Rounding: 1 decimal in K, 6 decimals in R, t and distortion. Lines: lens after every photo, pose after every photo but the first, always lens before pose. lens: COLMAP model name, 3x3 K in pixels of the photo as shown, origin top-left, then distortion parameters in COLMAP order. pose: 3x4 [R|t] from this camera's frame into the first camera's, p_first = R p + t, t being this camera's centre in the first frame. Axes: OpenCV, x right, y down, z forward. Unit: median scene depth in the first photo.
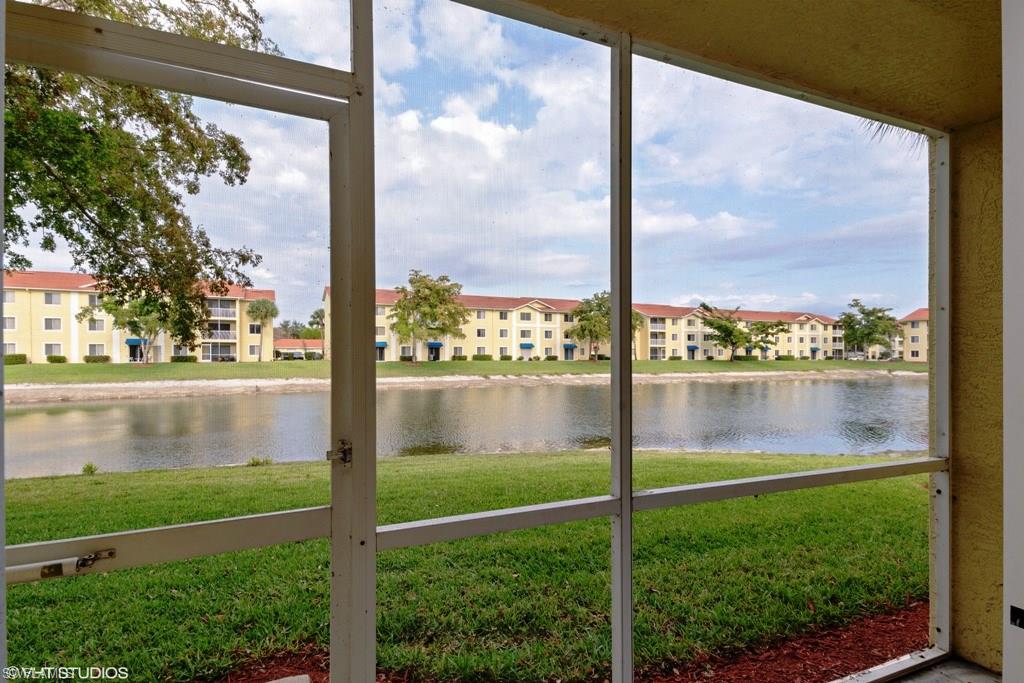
lens RADIAL K [[506.7, 0, 504.6], [0, 506.7, 349.8], [0, 0, 1]] dist [0.023206, 0.000813]
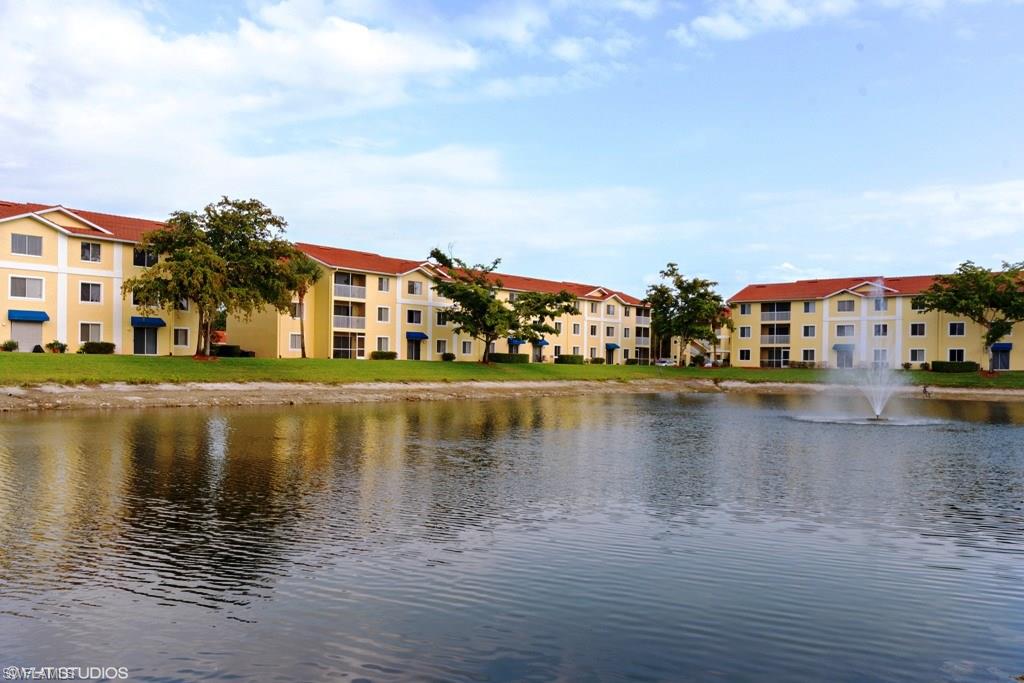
lens RADIAL K [[804.5, 0, 512.2], [0, 804.5, 348.3], [0, 0, 1]] dist [-0.000892, 0.002322]
pose [[0.901316, 0.020796, 0.432662, 0.106068], [-0.013694, 0.999716, -0.019524, 0.023173], [-0.432945, 0.011672, 0.901345, 0.225852]]
